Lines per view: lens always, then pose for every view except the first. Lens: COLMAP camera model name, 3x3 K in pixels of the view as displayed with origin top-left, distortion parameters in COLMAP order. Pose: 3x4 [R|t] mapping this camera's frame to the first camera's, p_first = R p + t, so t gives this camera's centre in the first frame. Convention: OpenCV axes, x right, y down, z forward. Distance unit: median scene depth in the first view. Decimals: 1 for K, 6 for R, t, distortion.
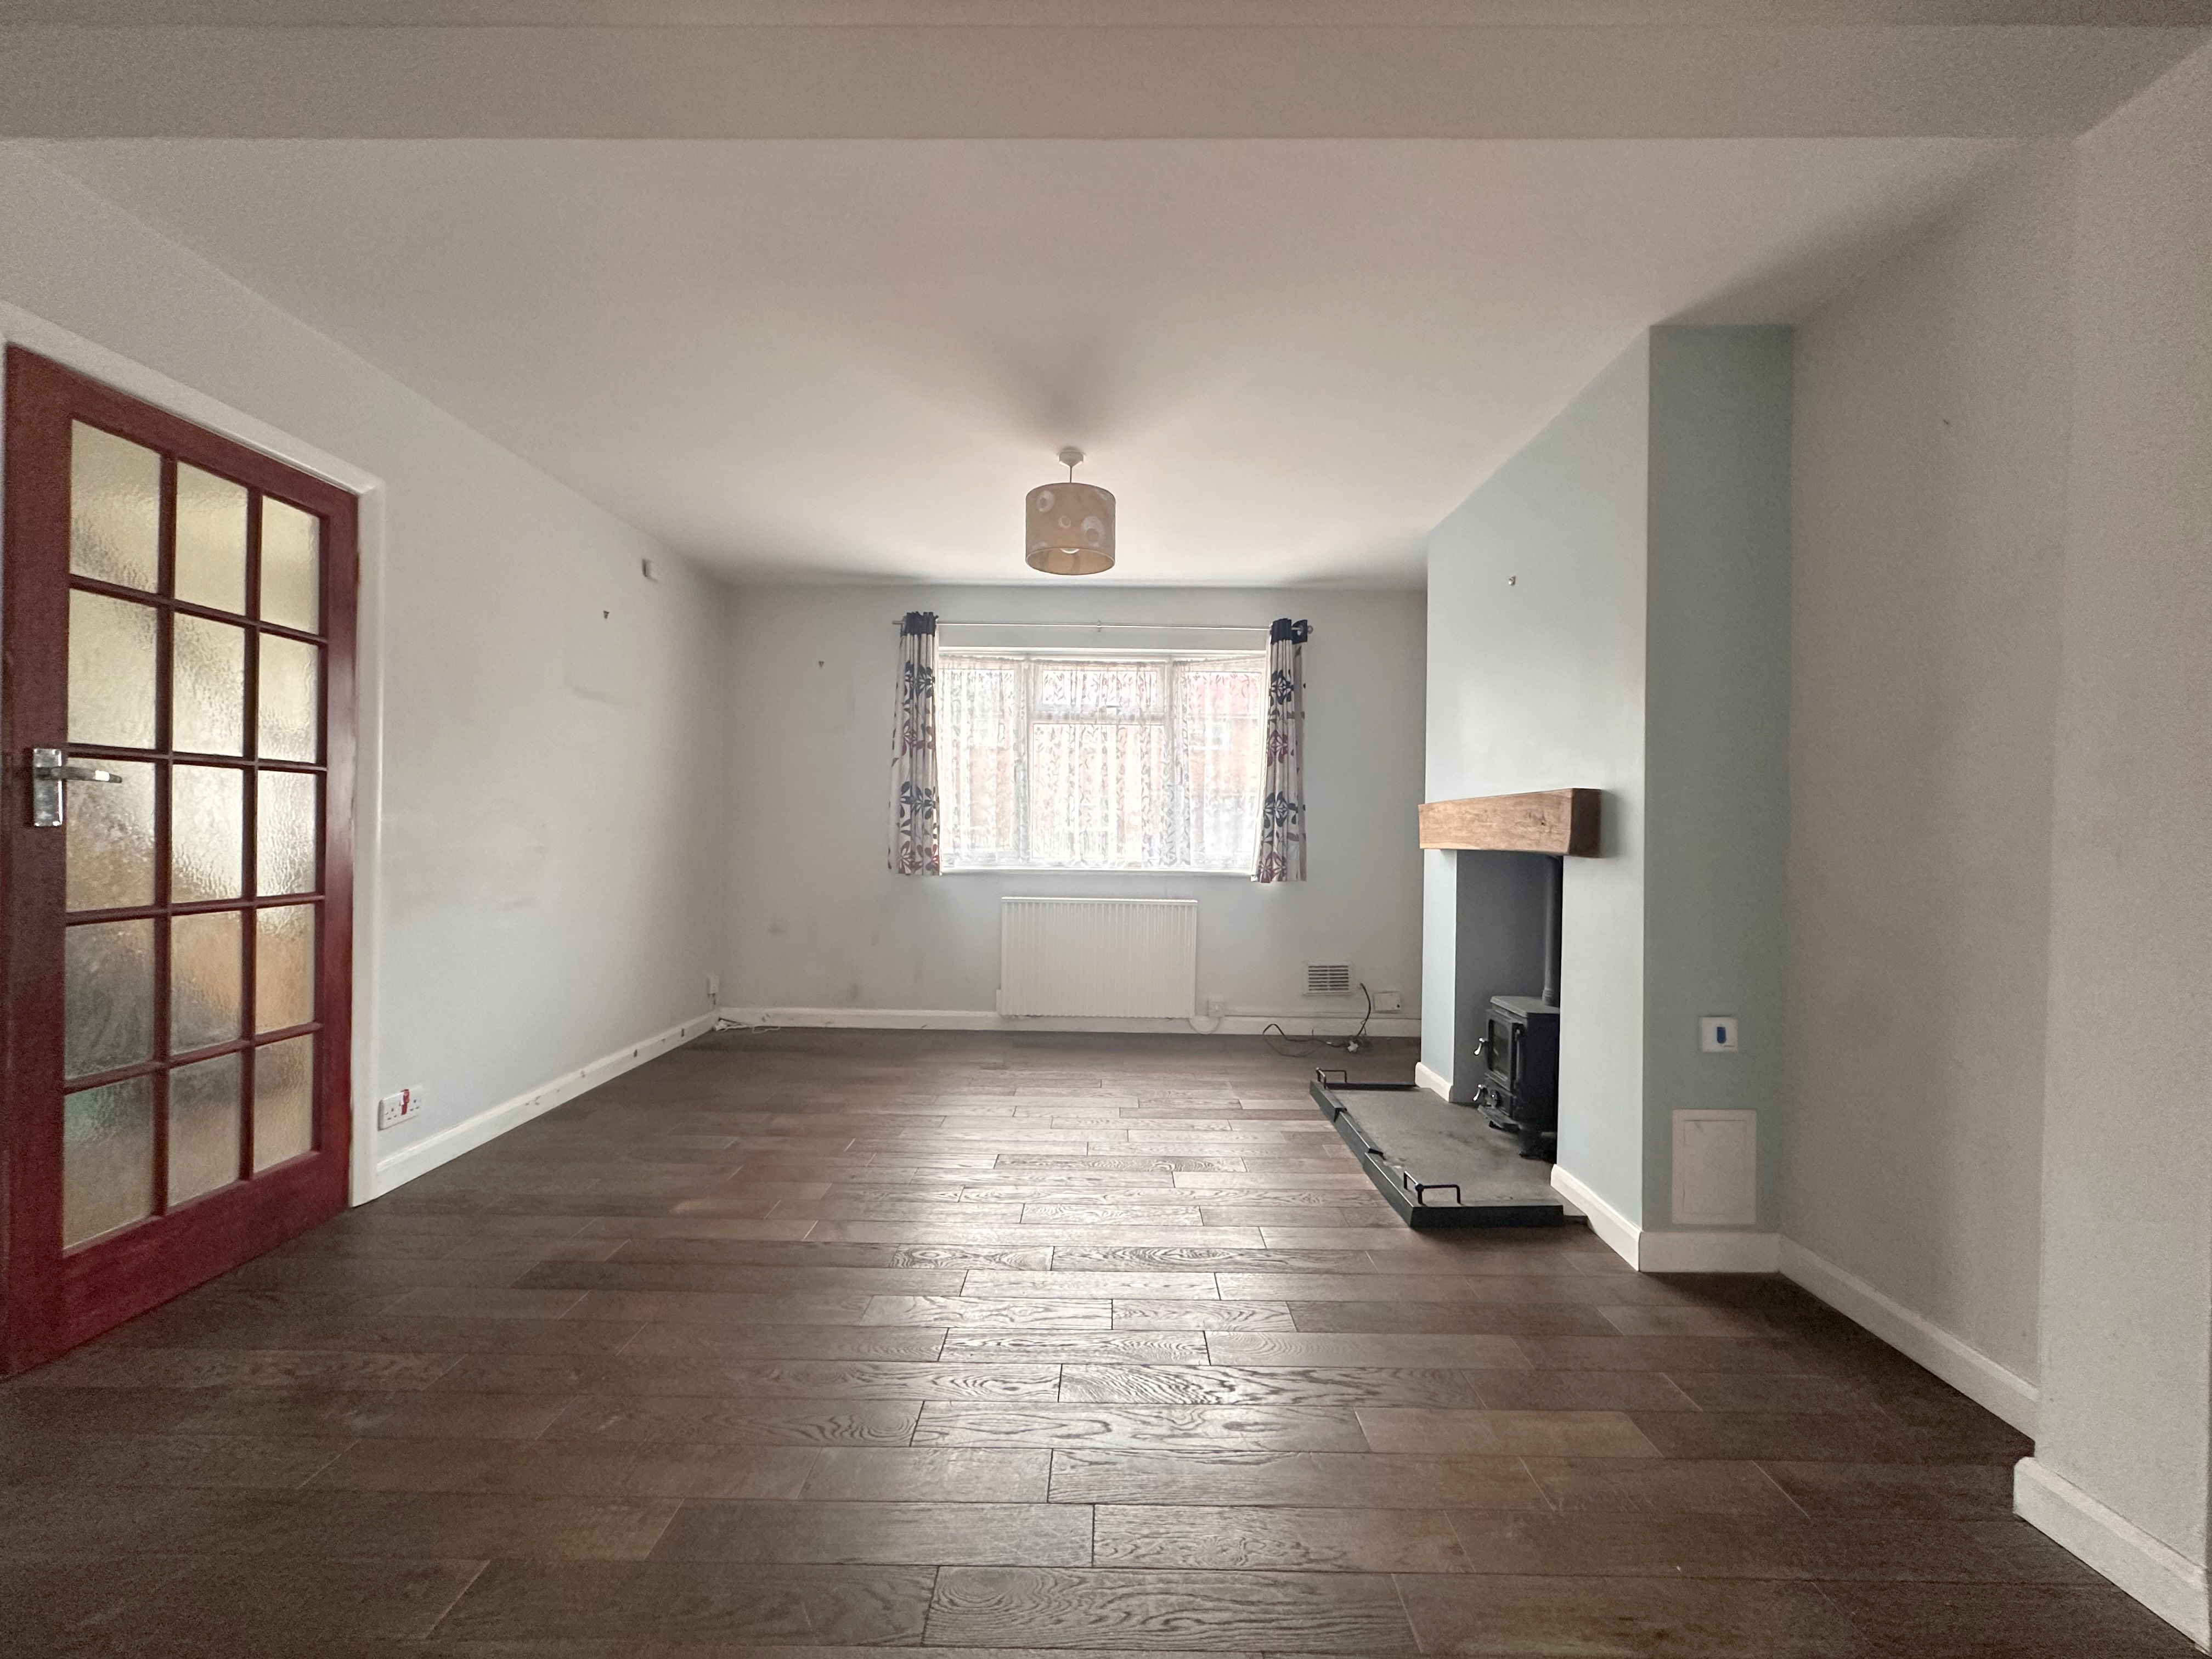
lens RADIAL K [[876.2, 0, 1107.5], [0, 876.2, 828.8], [0, 0, 1]] dist [-0.001045, -0.000988]
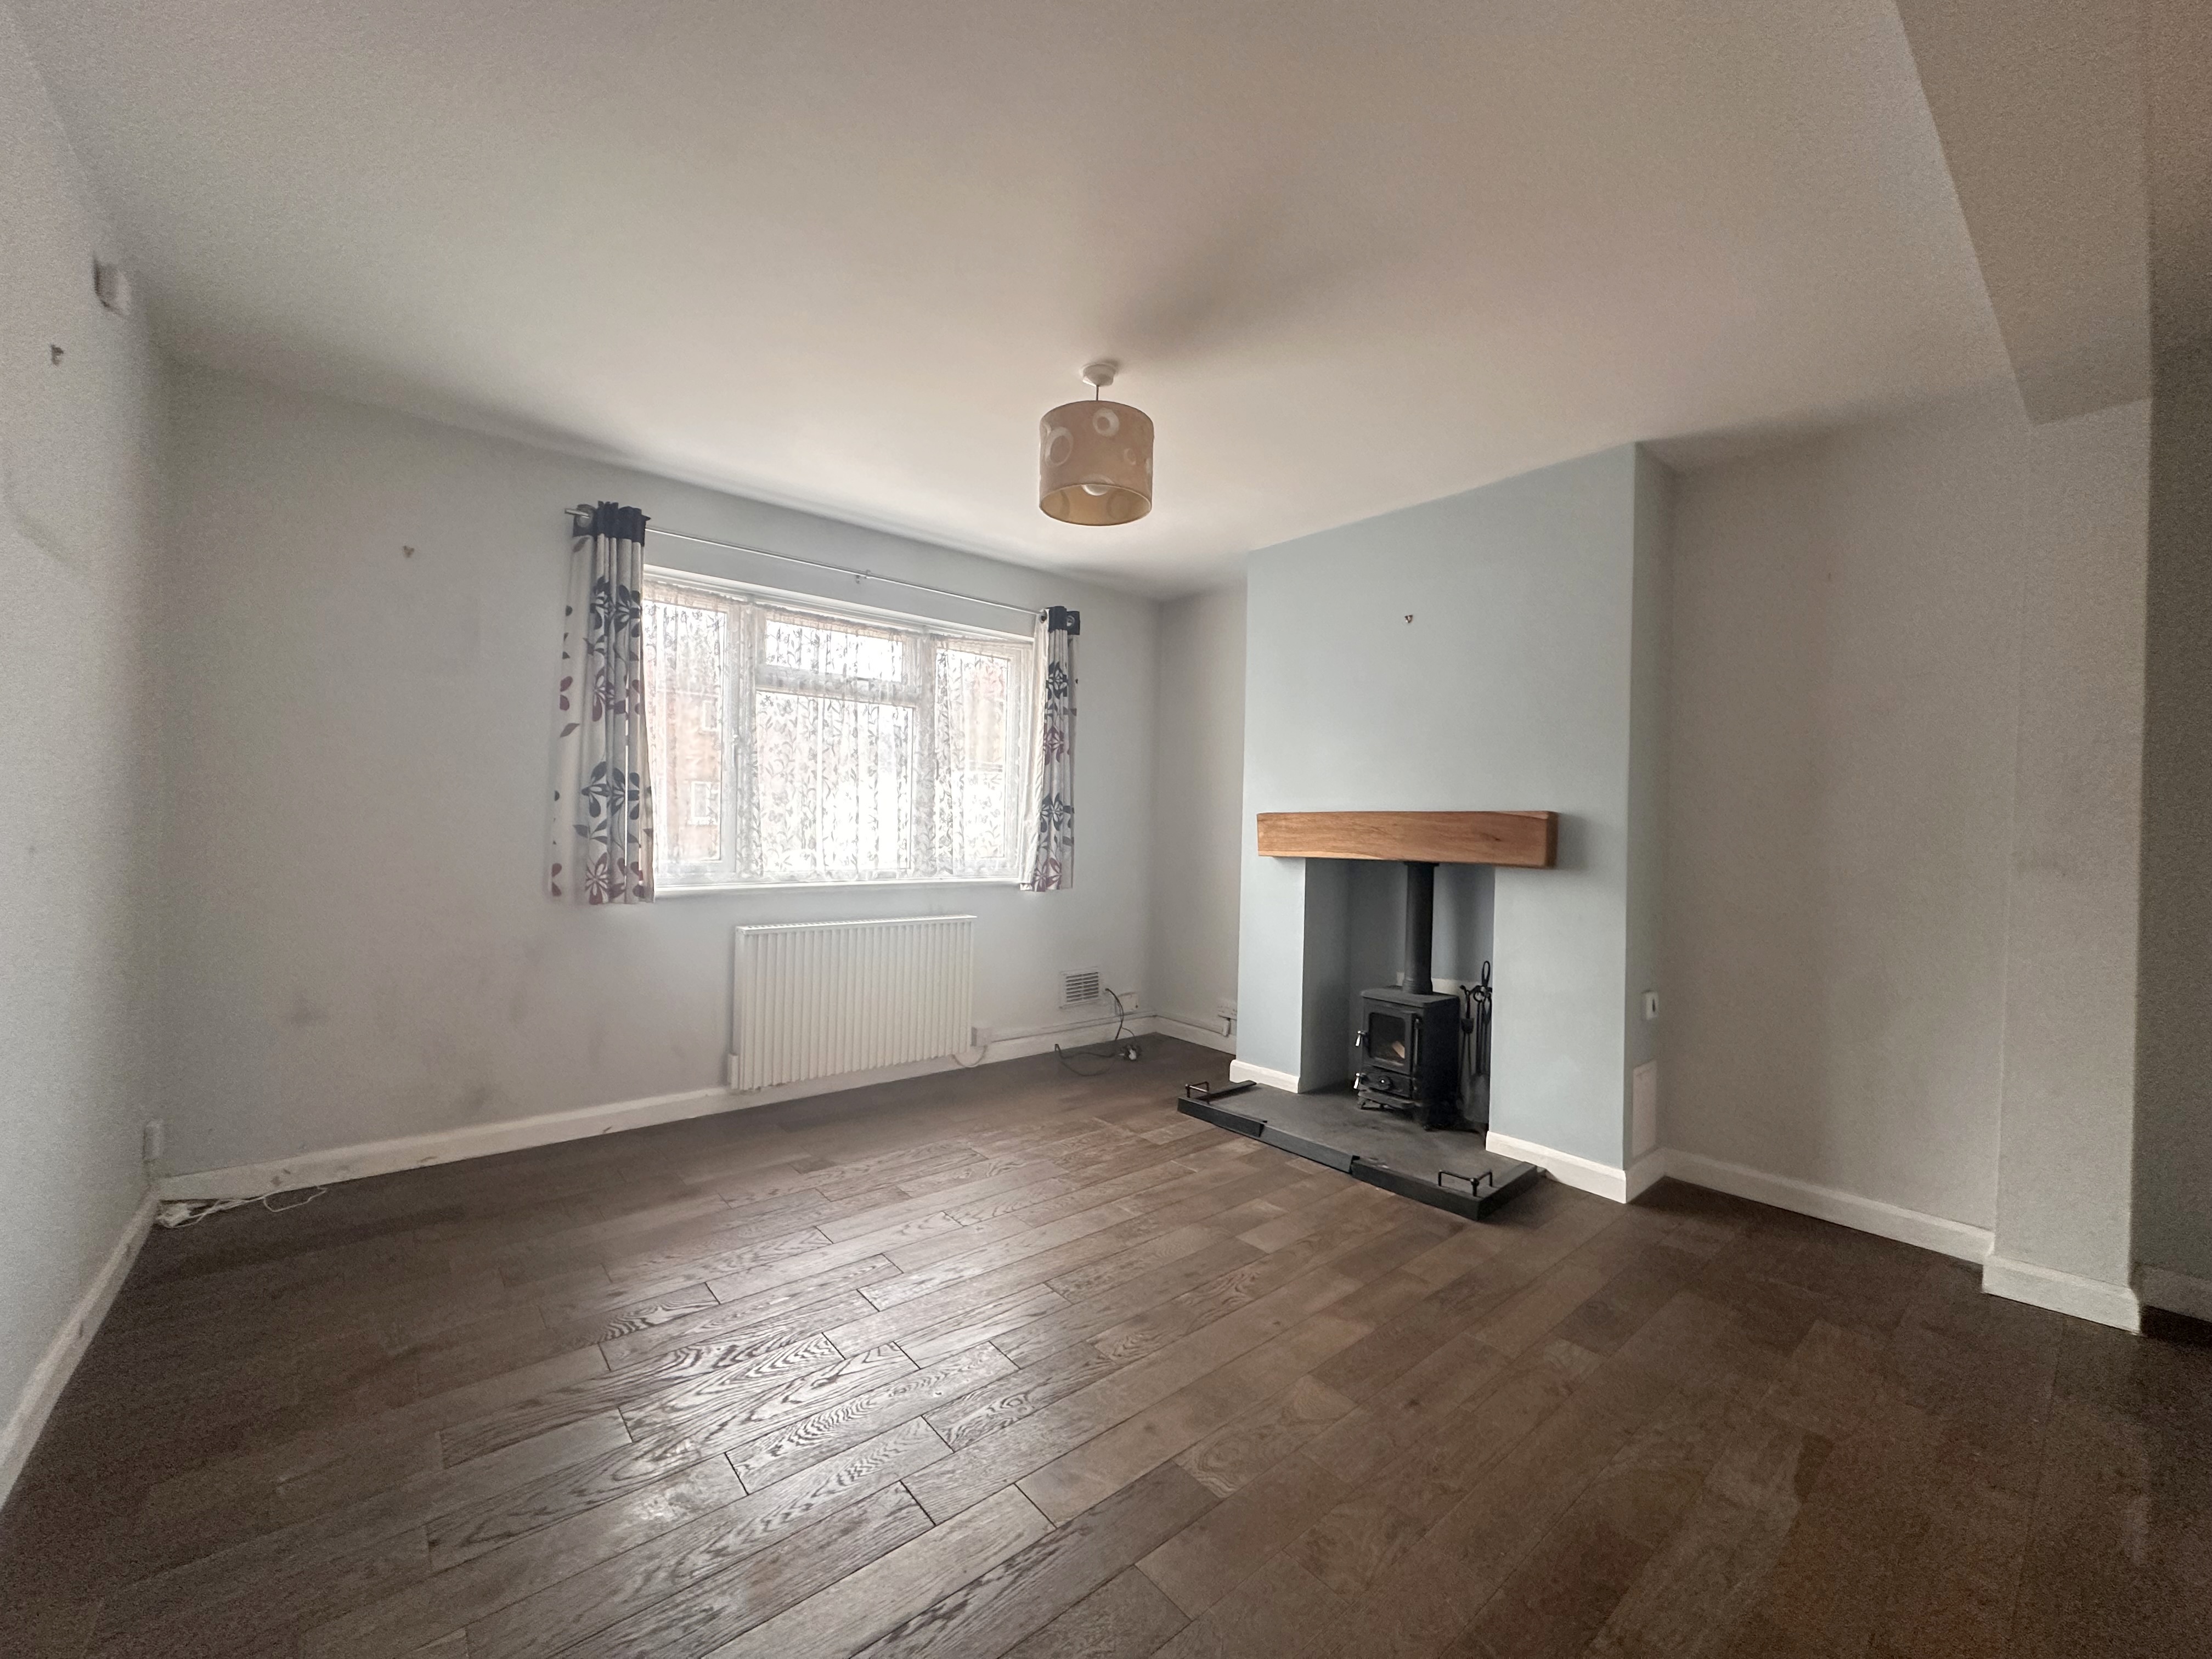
lens RADIAL K [[876.2, 0, 1110.3], [0, 876.2, 827.3], [0, 0, 1]] dist [-0.001045, -0.000988]
pose [[0.761326, 0.002005, 0.648366, -0.359938], [-0.011059, 0.999890, 0.009894, -0.015545], [-0.648275, -0.014703, 0.761265, 0.255659]]
